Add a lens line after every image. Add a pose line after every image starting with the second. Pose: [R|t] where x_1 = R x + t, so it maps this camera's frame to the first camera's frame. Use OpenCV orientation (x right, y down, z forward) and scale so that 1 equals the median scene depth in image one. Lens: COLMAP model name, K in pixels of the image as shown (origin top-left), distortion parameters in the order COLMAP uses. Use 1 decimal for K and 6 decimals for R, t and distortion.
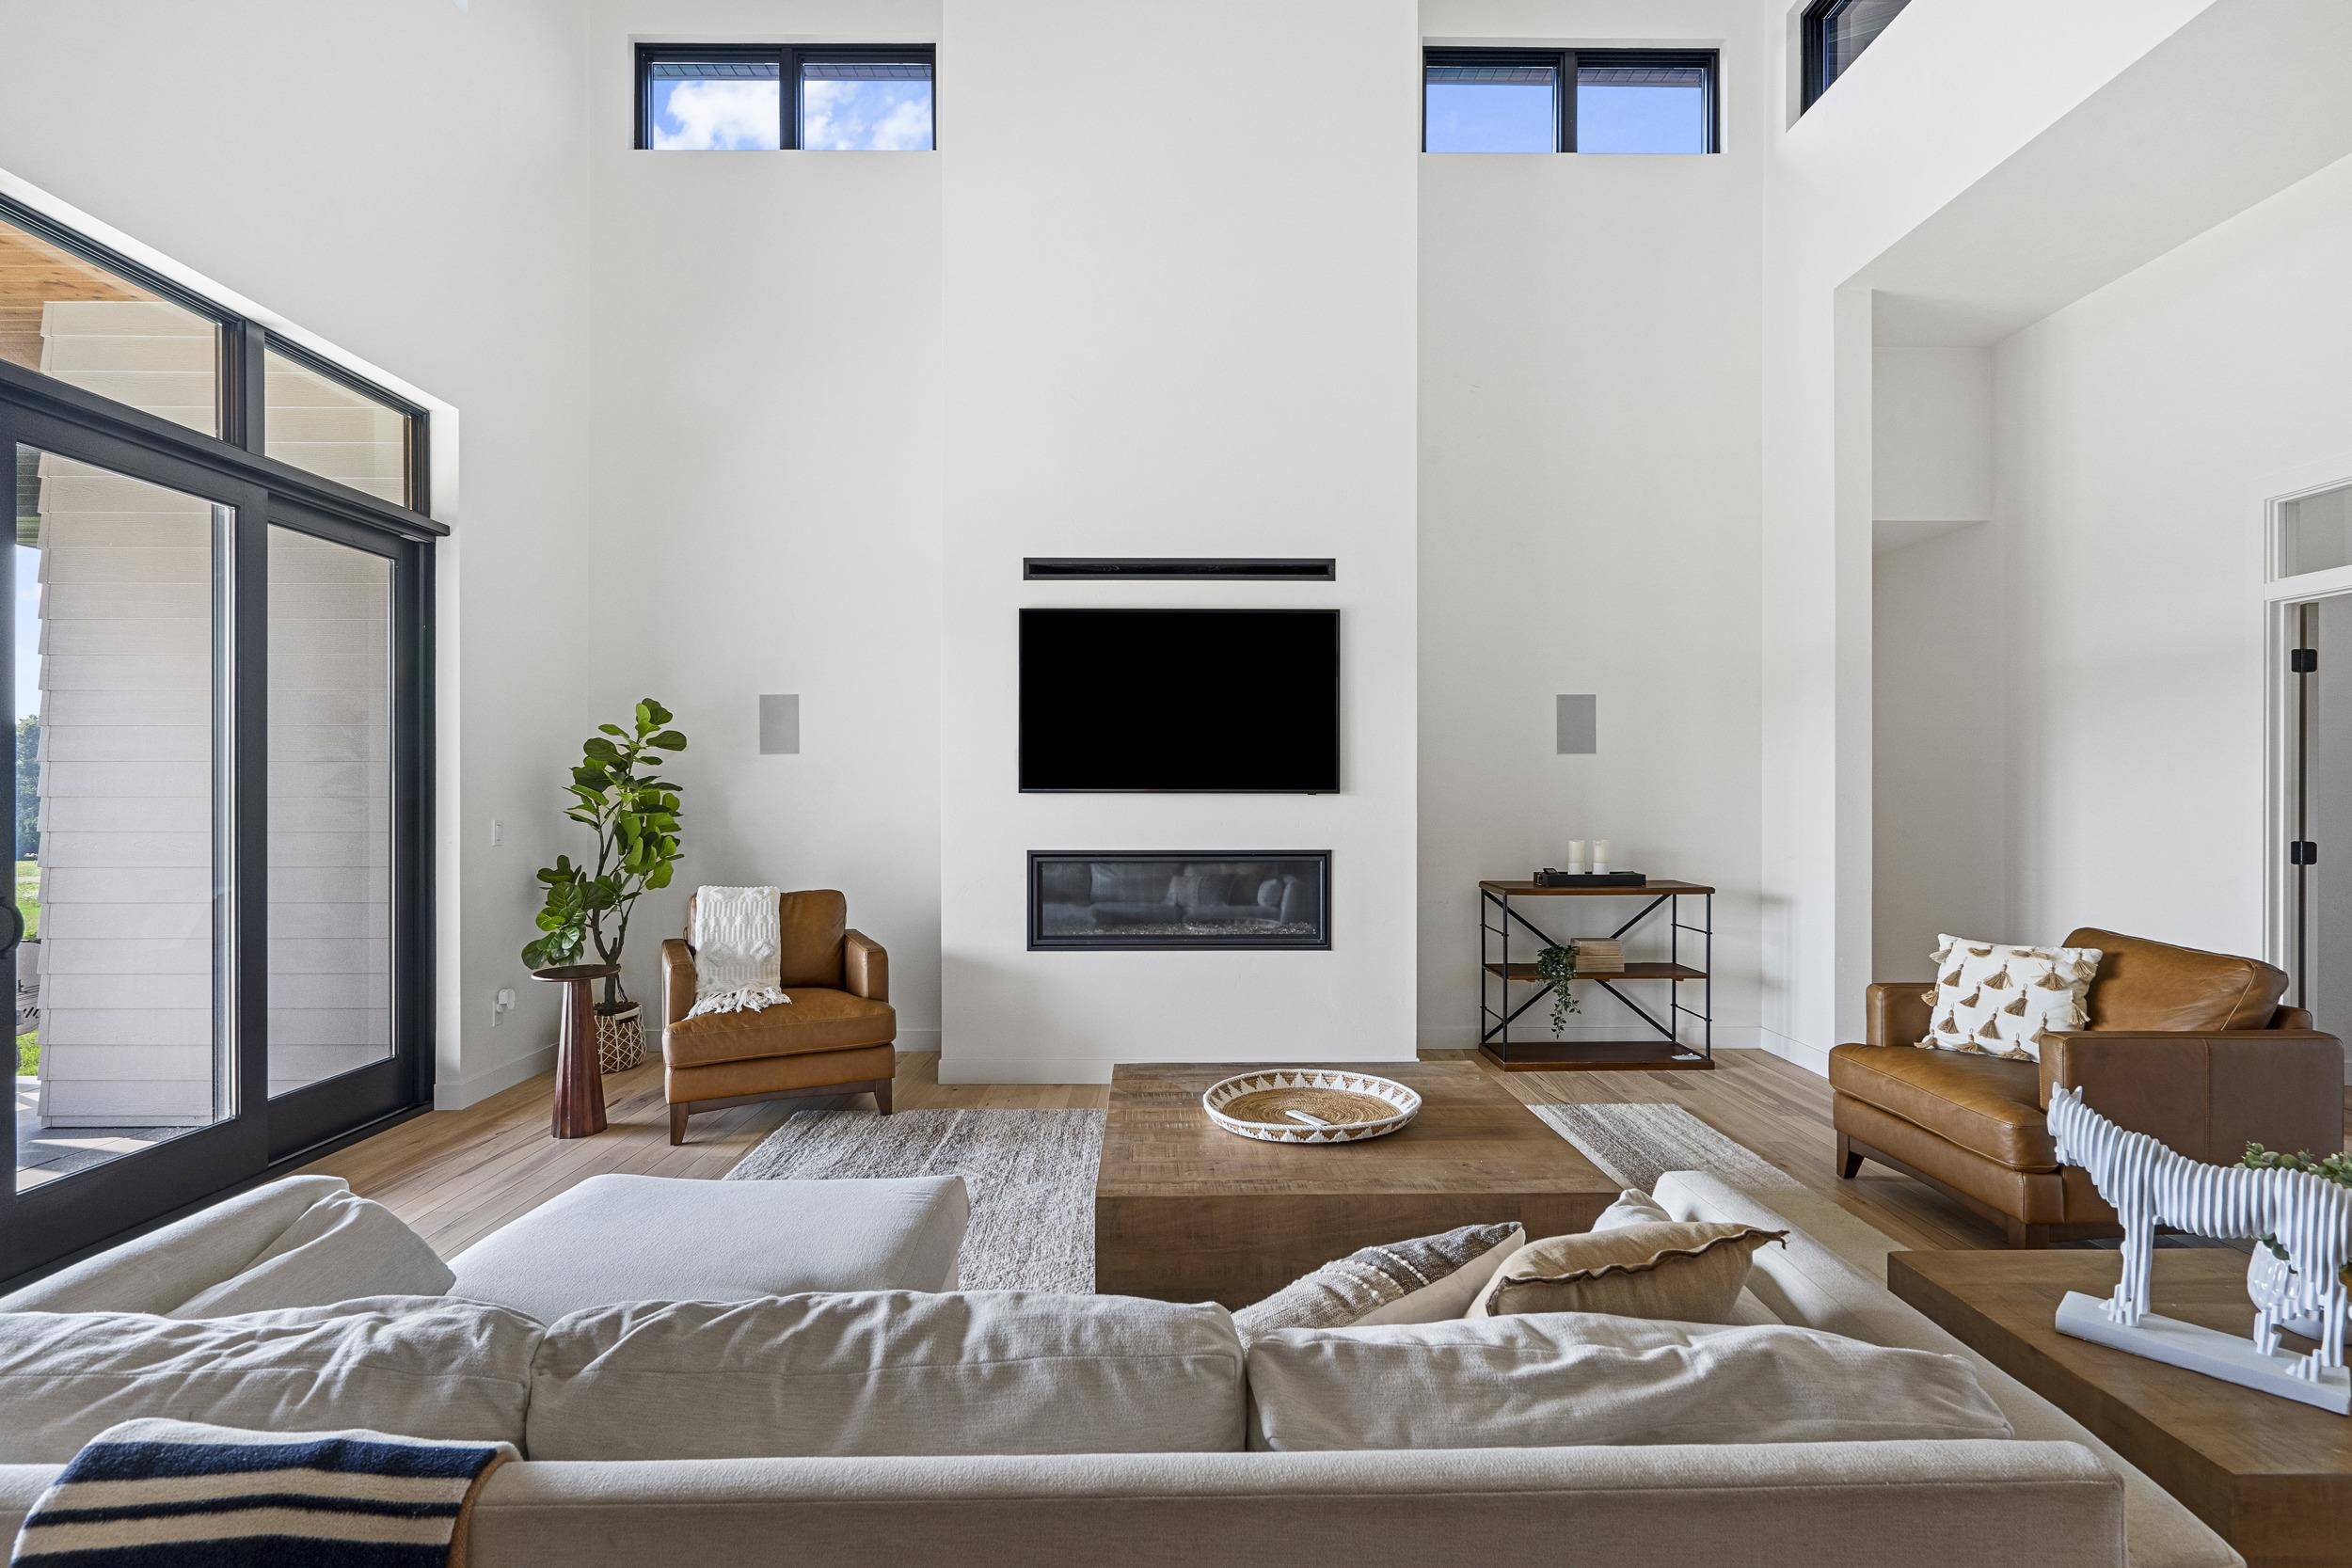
lens RADIAL K [[1100.2, 0, 1178.9], [0, 1100.2, 793.1], [0, 0, 1]] dist [-0.006111, 0.002485]
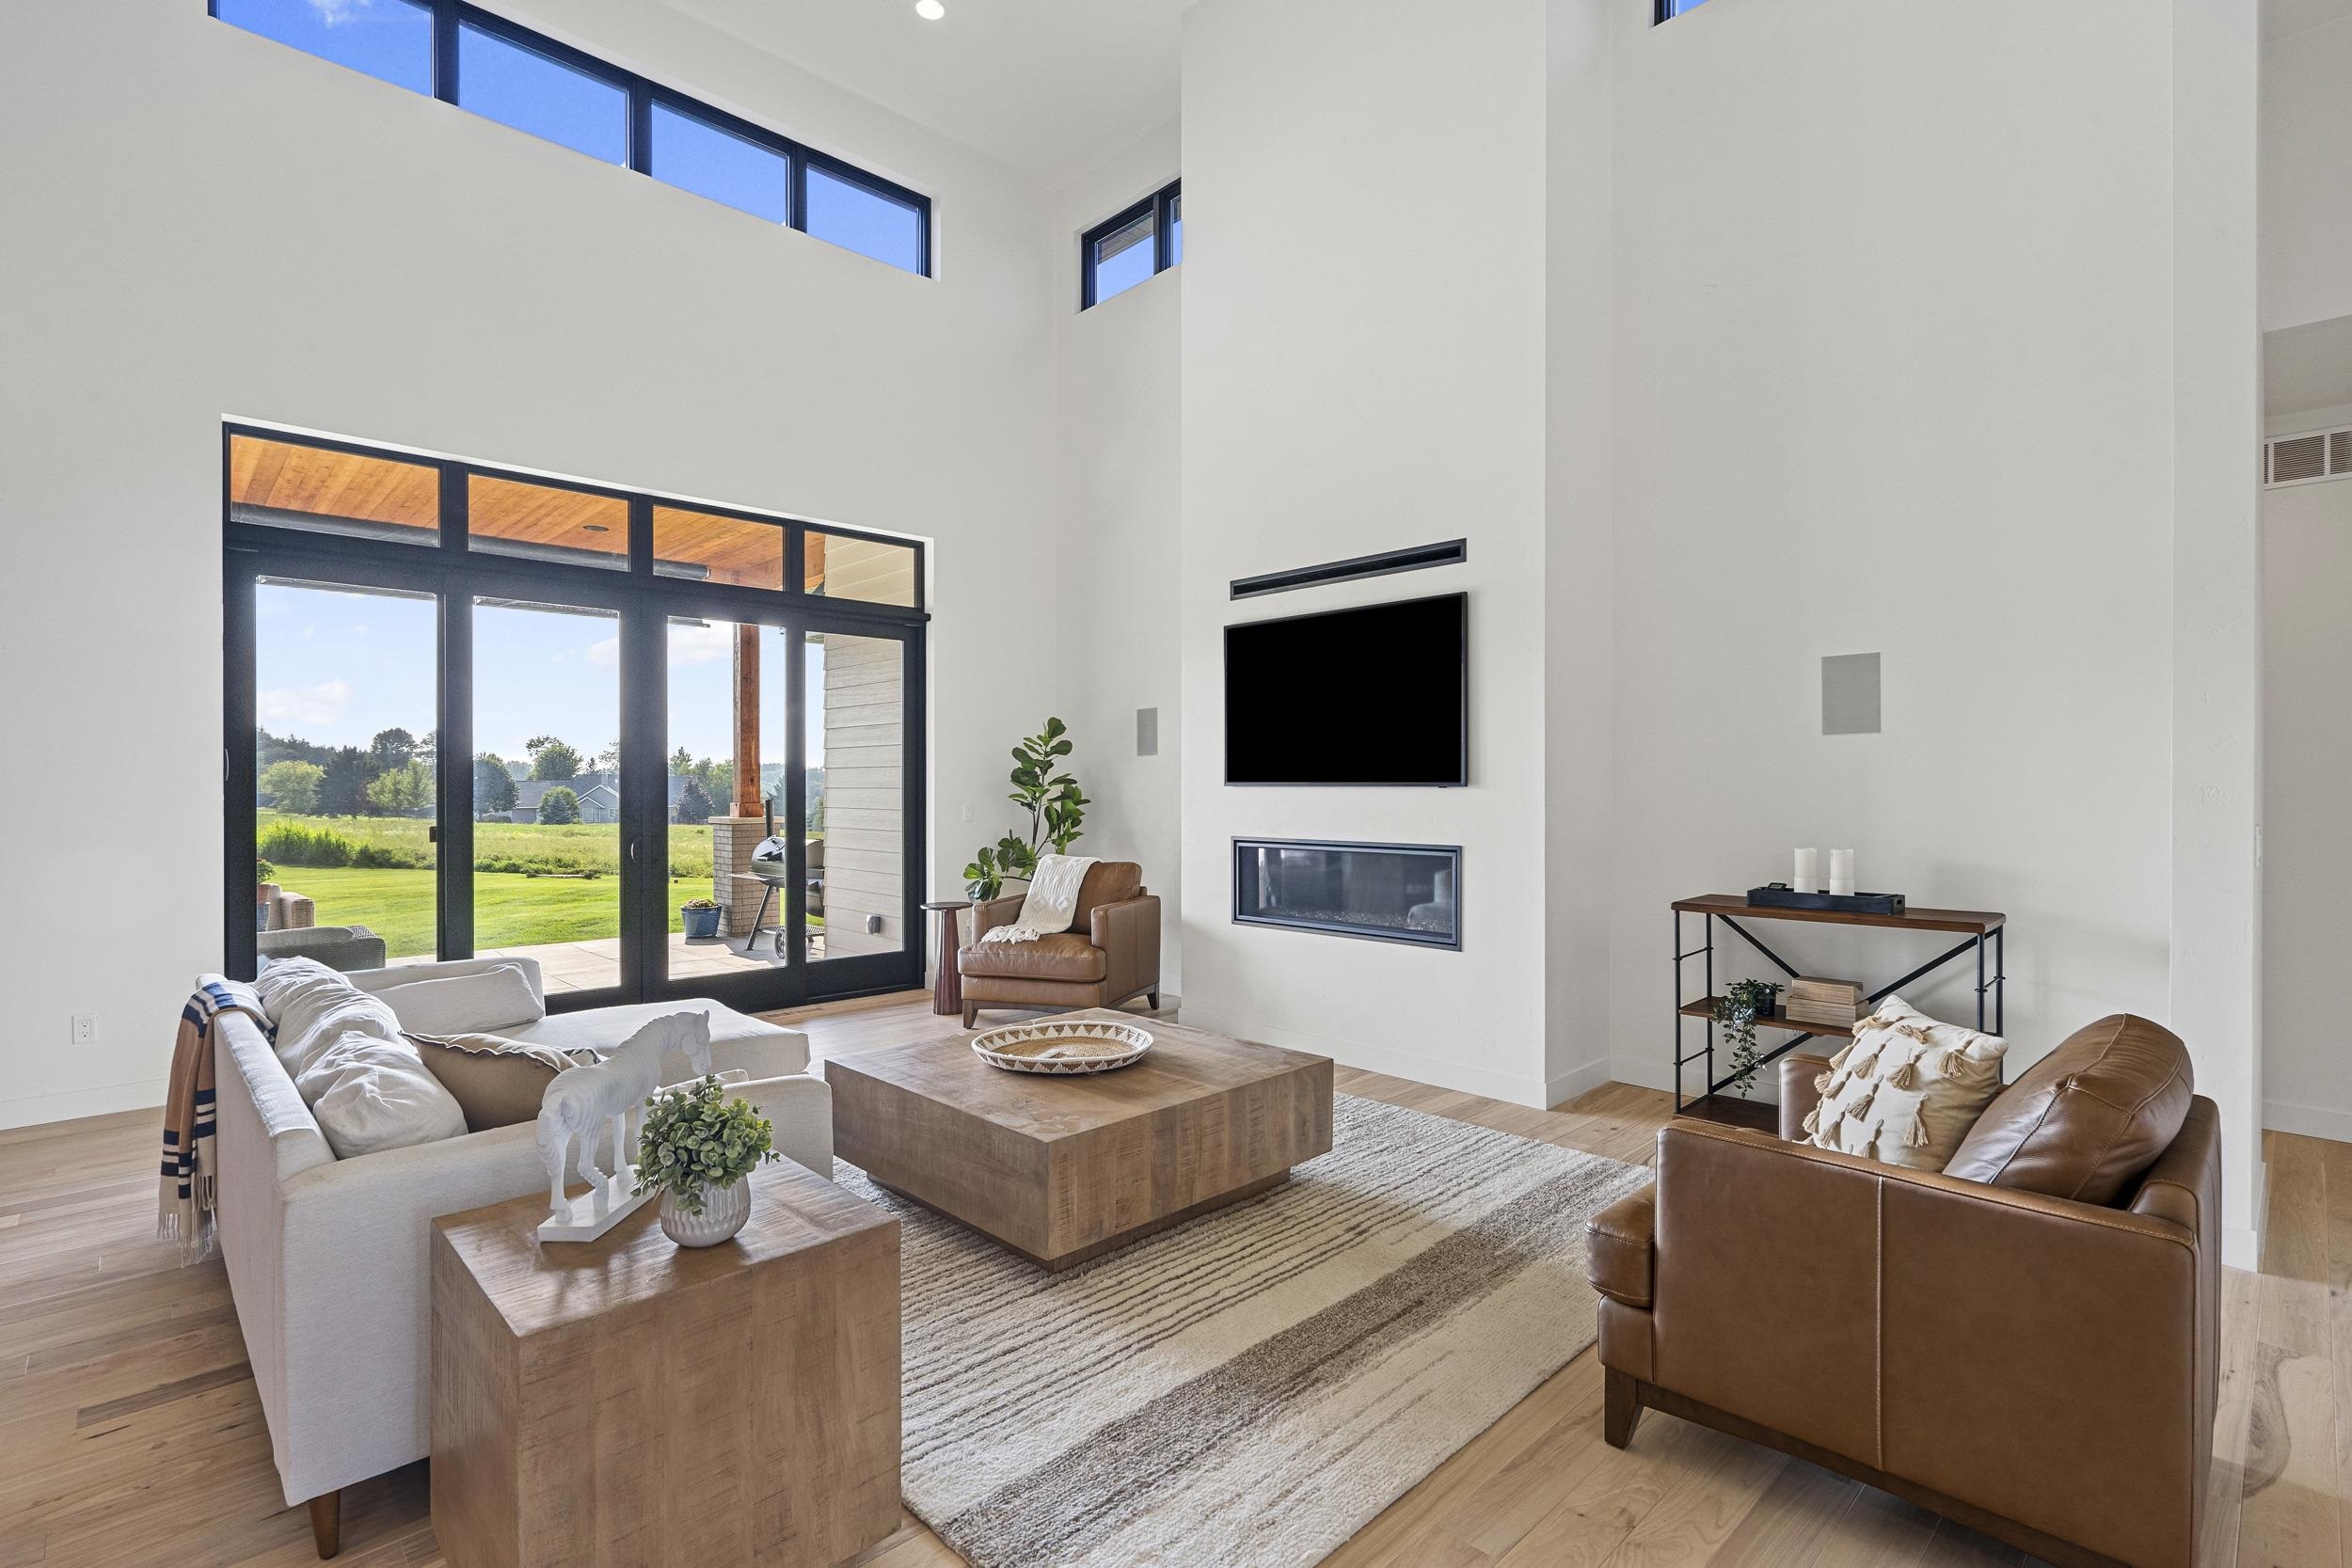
lens RADIAL K [[1100.2, 0, 1204.5], [0, 1100.2, 784.0], [0, 0, 1]] dist [-0.006111, 0.002485]
pose [[0.695241, -0.001448, -0.718775, 0.669393], [0.001816, 0.999998, -0.000257, -0.002252], [0.718775, -0.001127, 0.695242, 0.182255]]
